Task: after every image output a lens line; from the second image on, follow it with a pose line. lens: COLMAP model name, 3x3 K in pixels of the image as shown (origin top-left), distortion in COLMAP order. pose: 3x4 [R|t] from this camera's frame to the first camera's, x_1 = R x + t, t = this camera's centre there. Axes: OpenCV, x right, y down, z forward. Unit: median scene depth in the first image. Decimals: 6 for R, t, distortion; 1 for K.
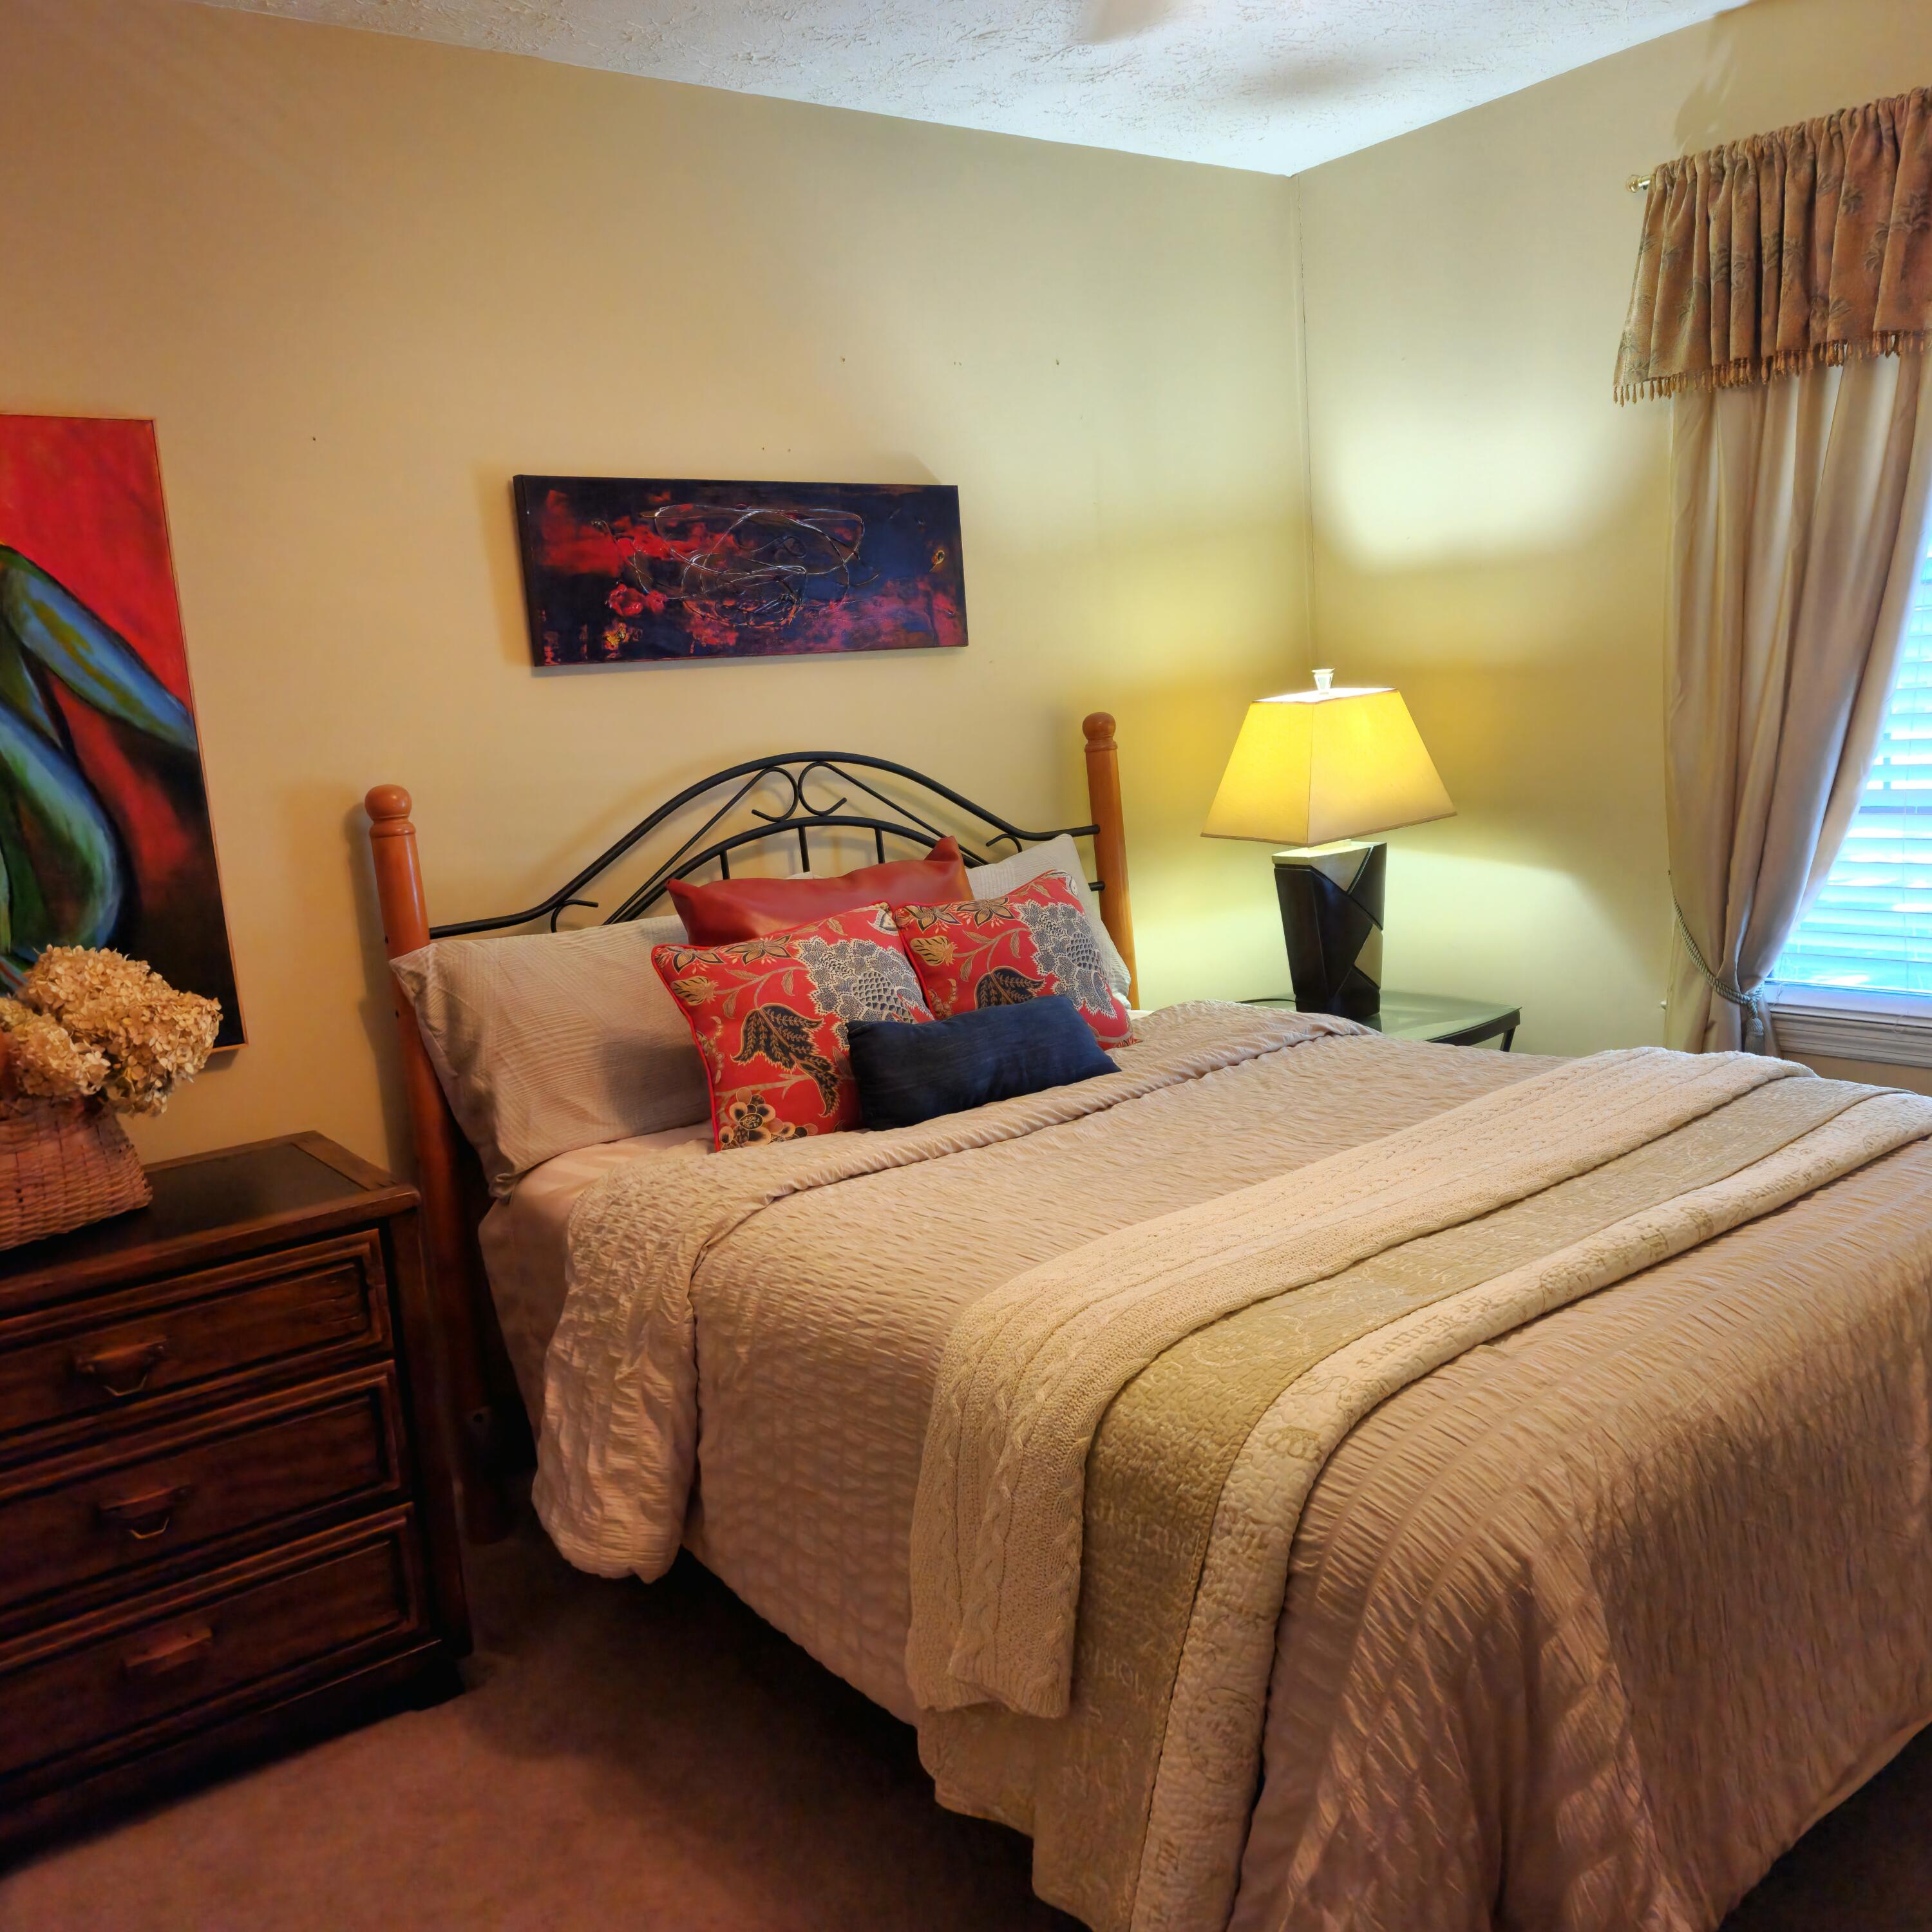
lens RADIAL K [[1702.0, 0, 1055.2], [0, 1702.0, 965.9], [0, 0, 1]] dist [0.090774, -0.096728]
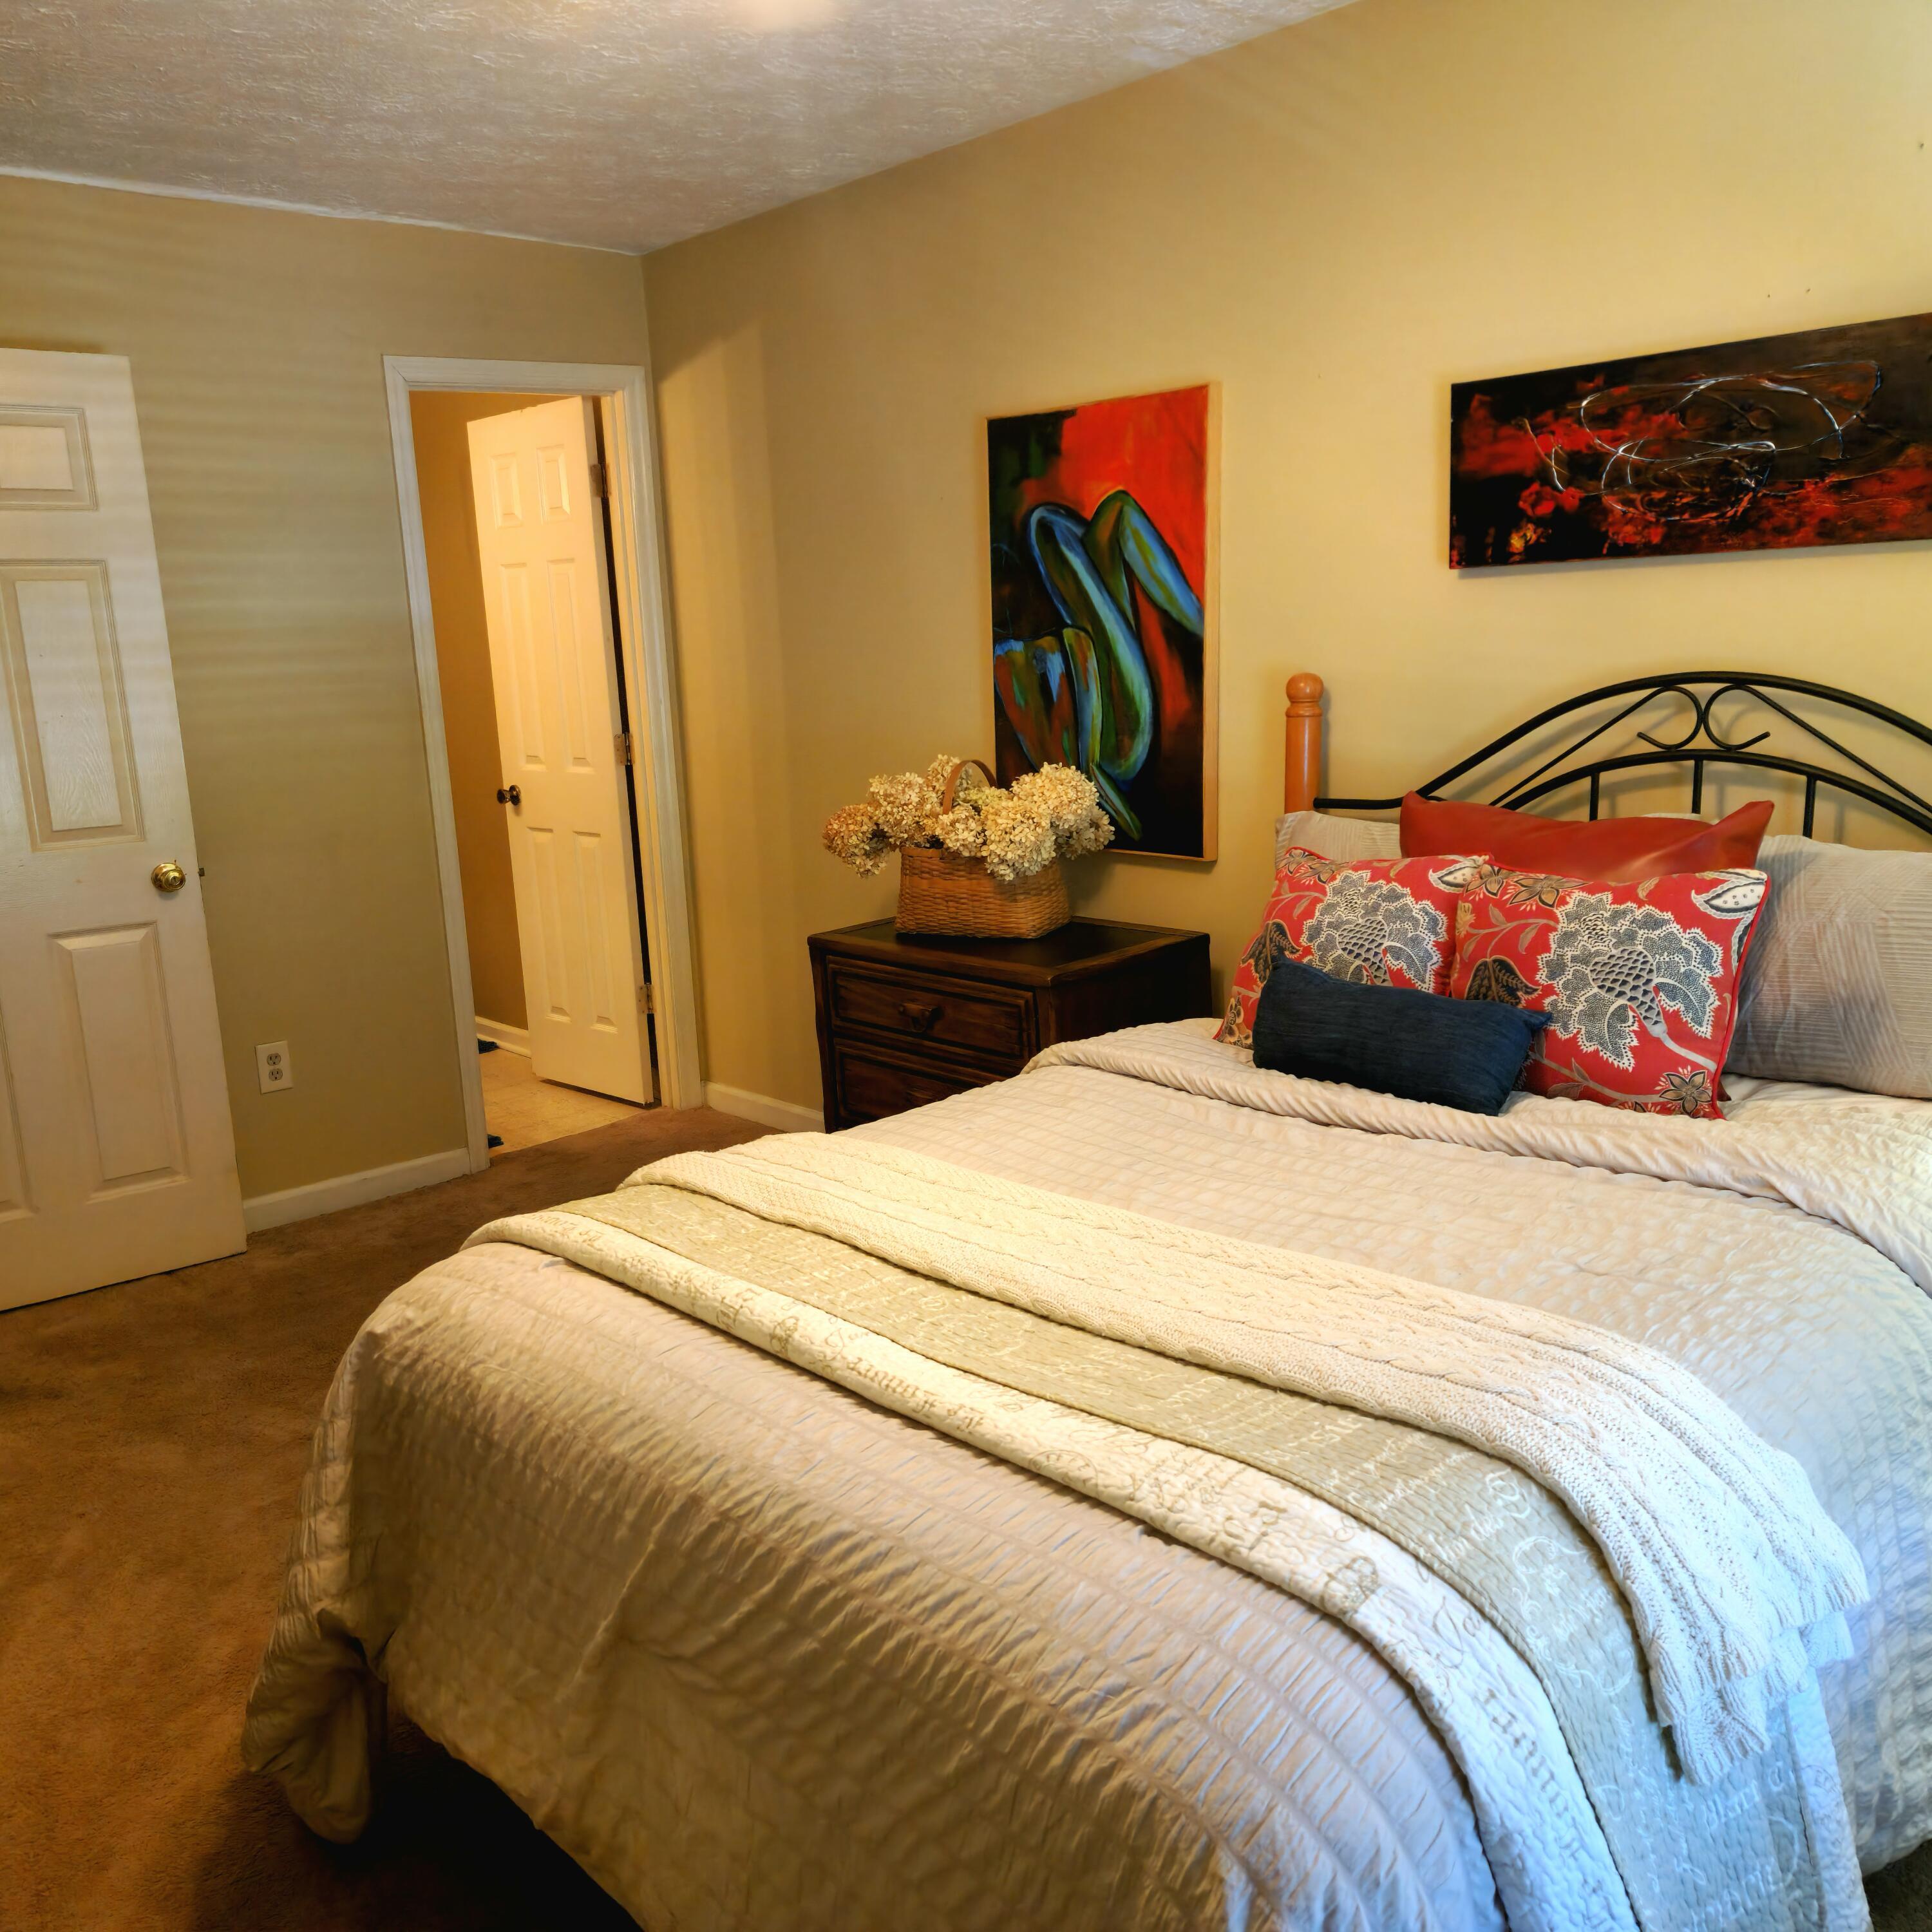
lens RADIAL K [[1766.2, 0, 974.6], [0, 1766.2, 984.6], [0, 0, 1]] dist [0.065655, -0.063660]
pose [[0.067097, 0.276915, -0.958549, 0.763955], [-0.116955, 0.956274, 0.268071, -0.183555], [0.990868, 0.094120, 0.096549, 0.613223]]
